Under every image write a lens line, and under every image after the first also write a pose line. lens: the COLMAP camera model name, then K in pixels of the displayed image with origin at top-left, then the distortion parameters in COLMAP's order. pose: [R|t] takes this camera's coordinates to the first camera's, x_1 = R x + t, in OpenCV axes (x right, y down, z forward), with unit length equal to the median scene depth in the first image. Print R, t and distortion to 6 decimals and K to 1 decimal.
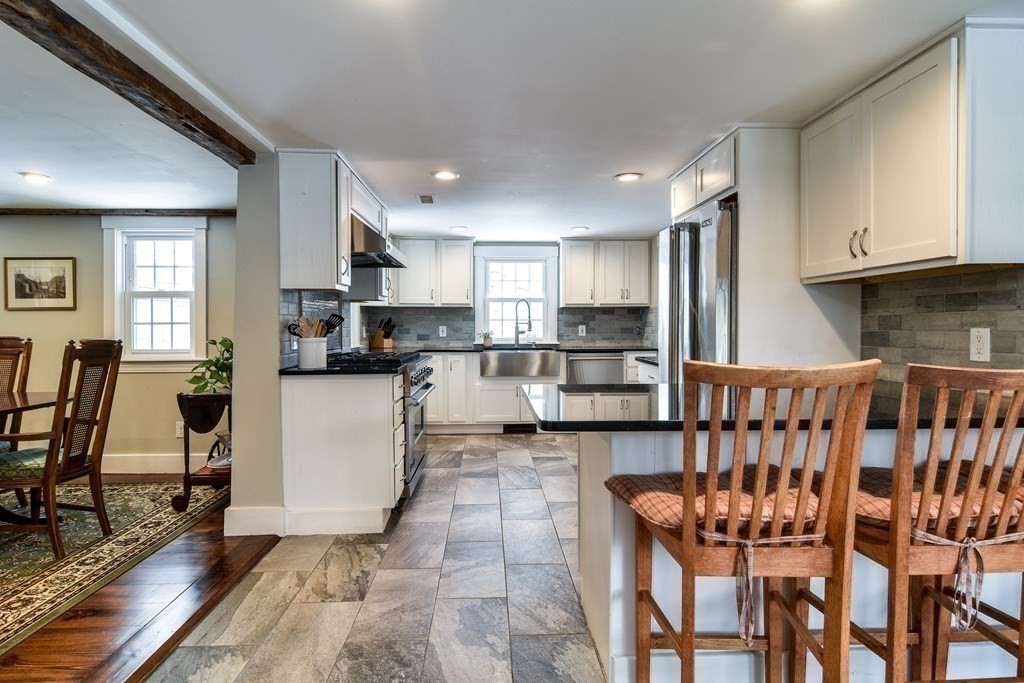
lens RADIAL K [[552.1, 0, 495.9], [0, 552.1, 339.3], [0, 0, 1]] dist [0.007667, -0.009328]
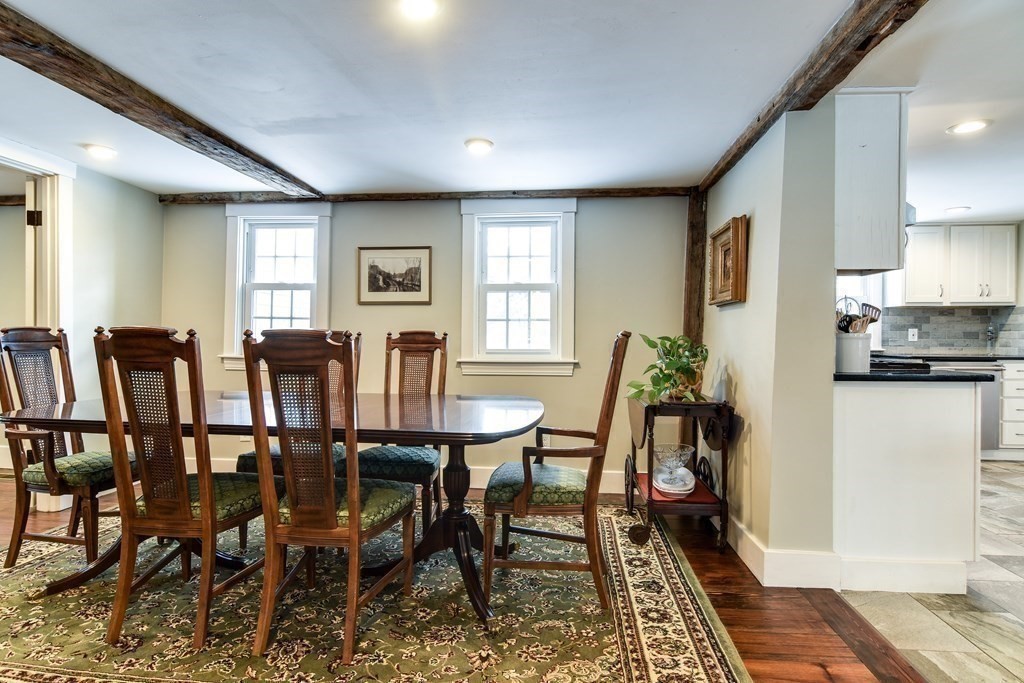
lens RADIAL K [[552.1, 0, 493.3], [0, 552.1, 342.4], [0, 0, 1]] dist [0.007667, -0.009328]
pose [[0.990133, 0.009048, -0.139838, -0.535081], [-0.010824, 0.999870, -0.011946, 0.018891], [0.139712, 0.013342, 0.990102, 0.121673]]
